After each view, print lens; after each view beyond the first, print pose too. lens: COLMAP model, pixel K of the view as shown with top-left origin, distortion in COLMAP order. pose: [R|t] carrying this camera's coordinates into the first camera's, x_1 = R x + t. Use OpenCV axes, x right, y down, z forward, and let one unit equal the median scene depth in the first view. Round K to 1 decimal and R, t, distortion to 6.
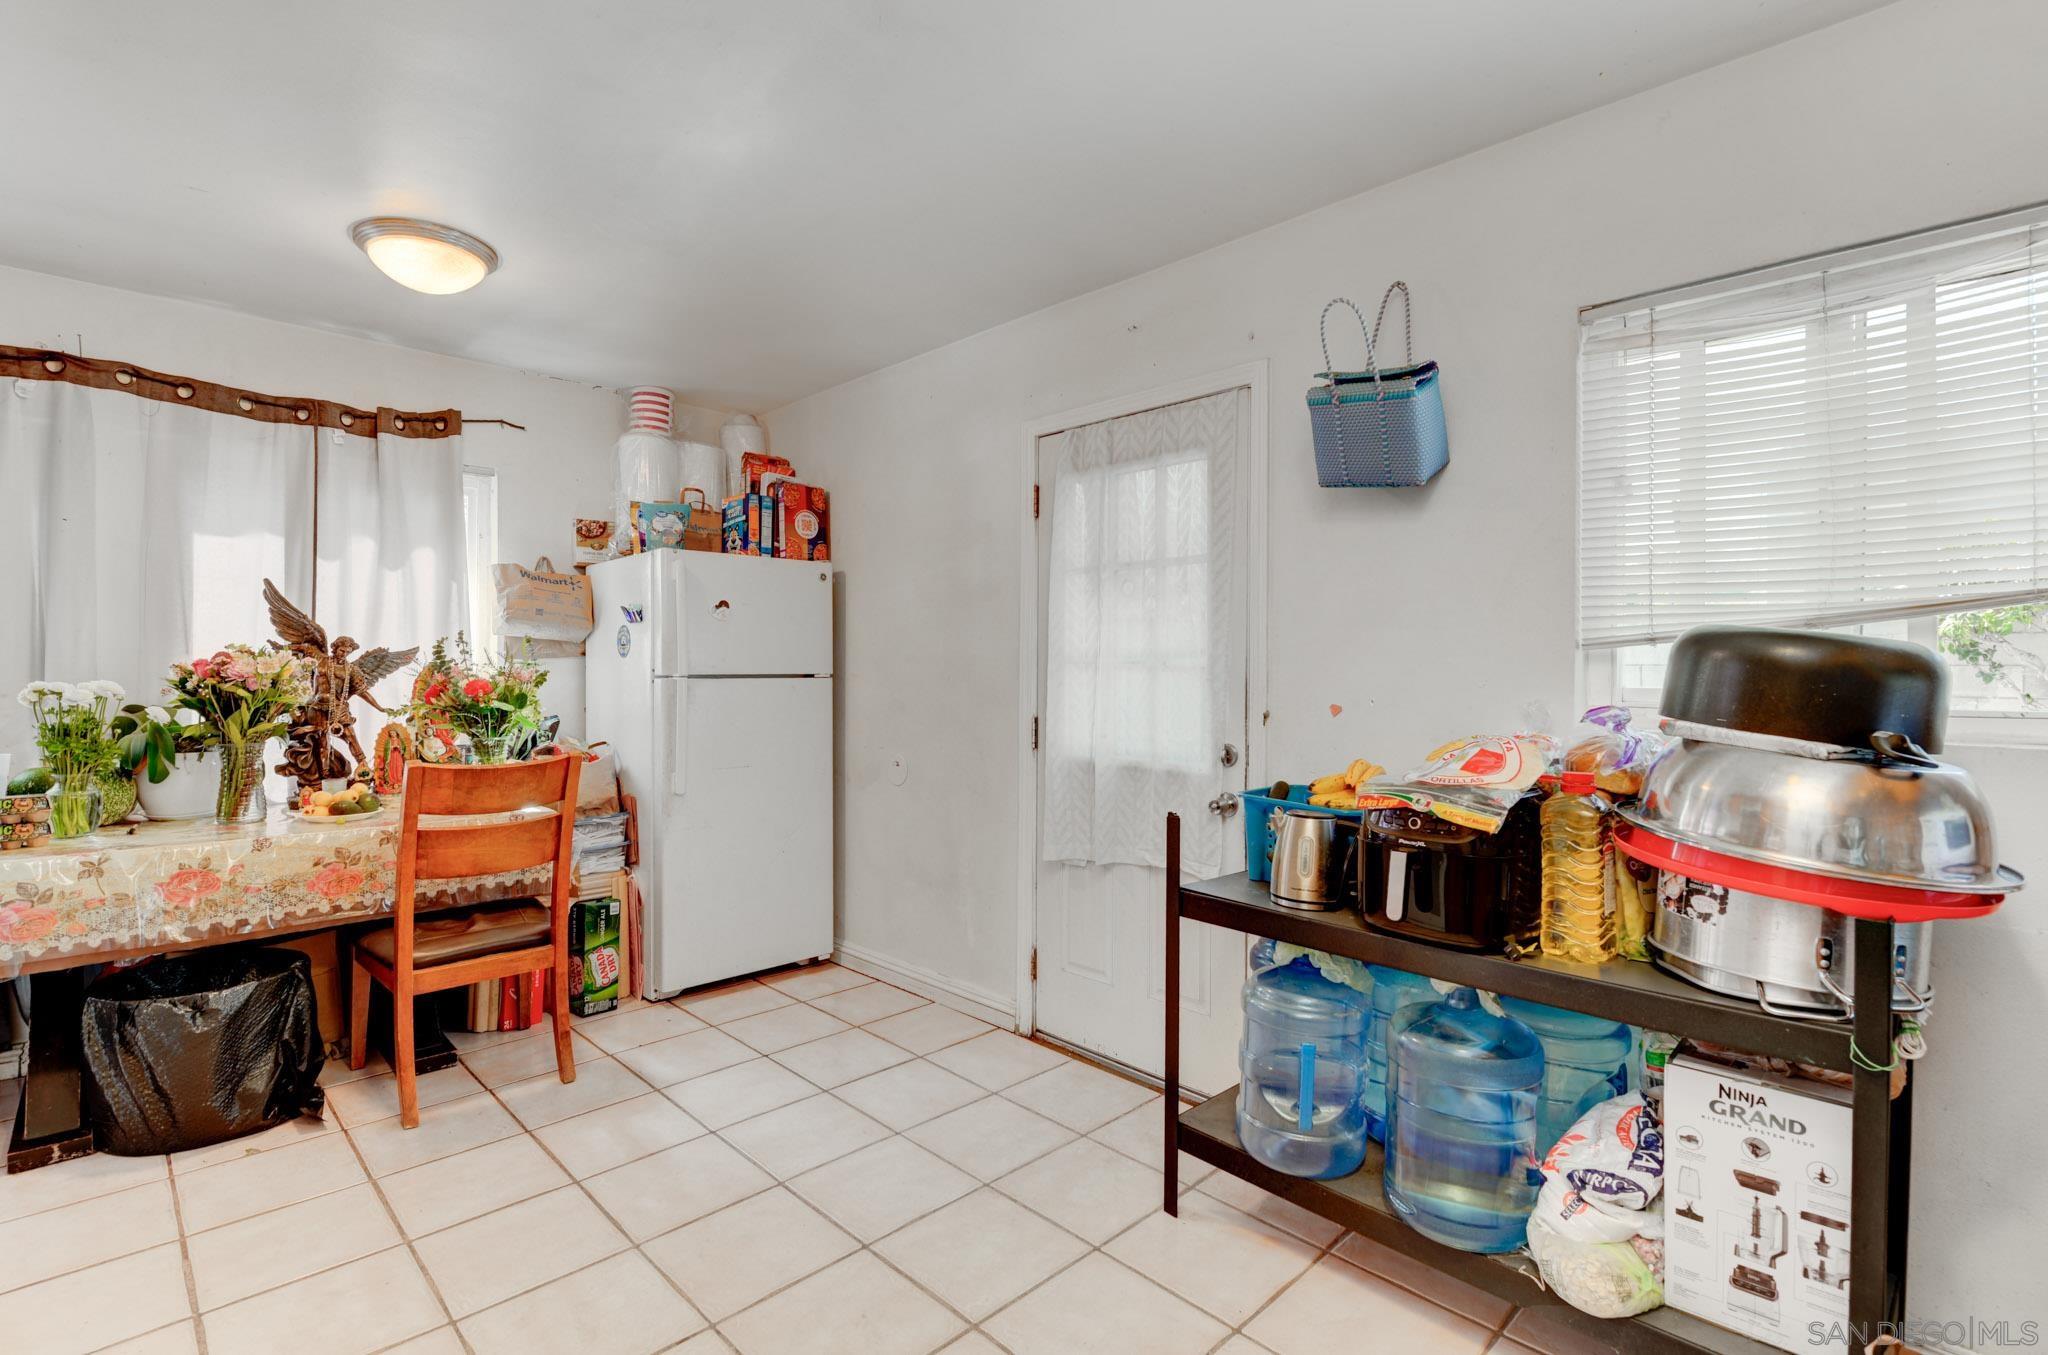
lens RADIAL K [[940.9, 0, 1027.5], [0, 940.9, 670.5], [0, 0, 1]] dist [0.000642, -0.007968]
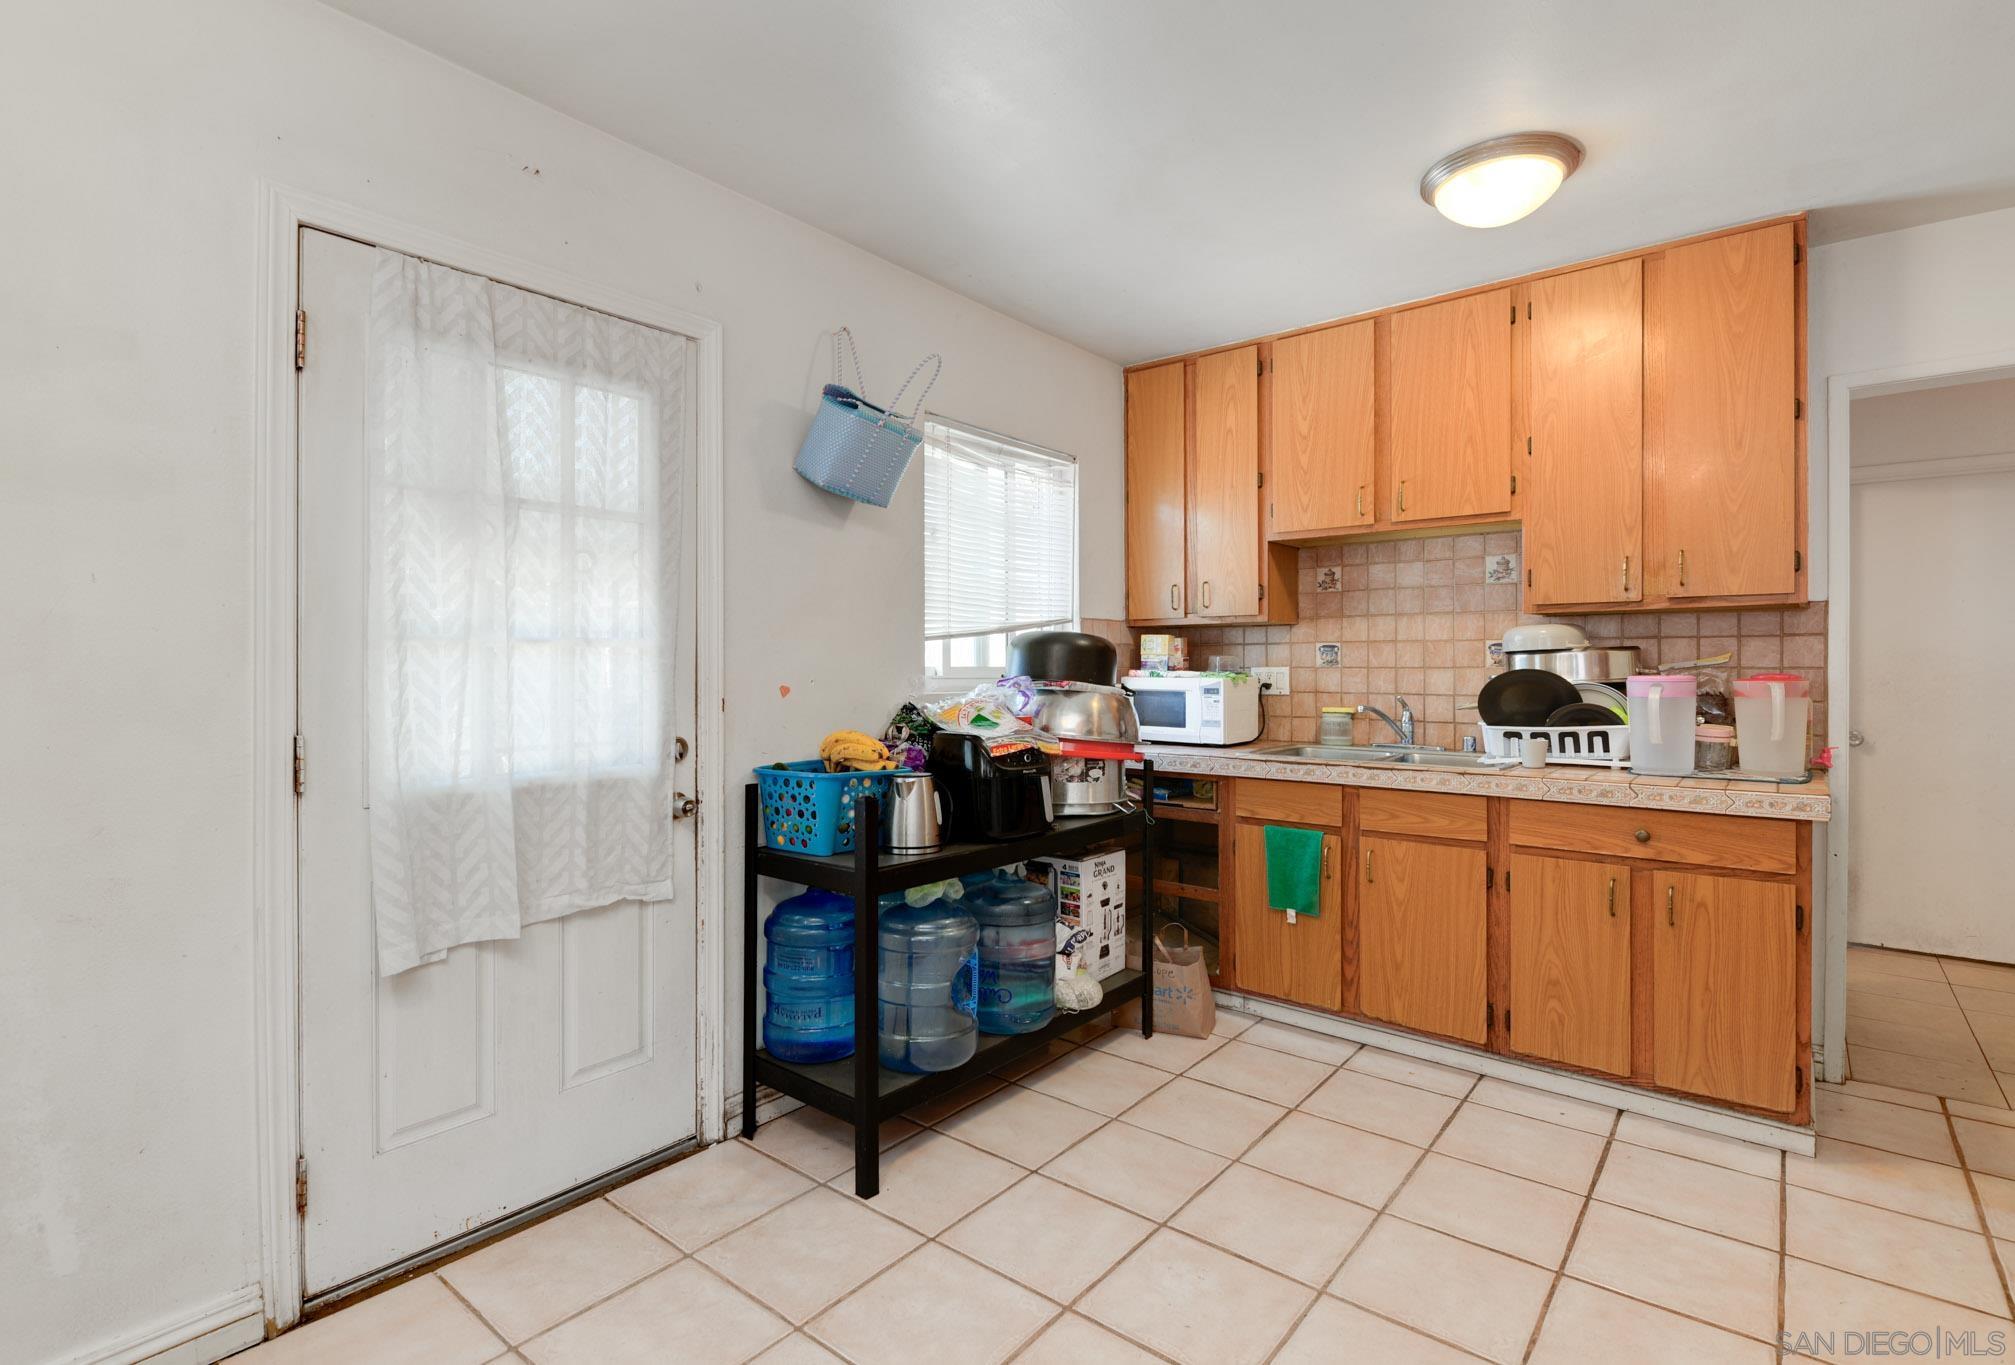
lens RADIAL K [[933.2, 0, 1007.3], [0, 933.2, 672.9], [0, 0, 1]] dist [-0.010759, -0.002392]
pose [[-0.098055, -0.008716, 0.995143, -0.672980], [0.002411, 0.999957, 0.008995, 0.011232], [-0.995178, 0.003281, -0.098029, 0.764143]]
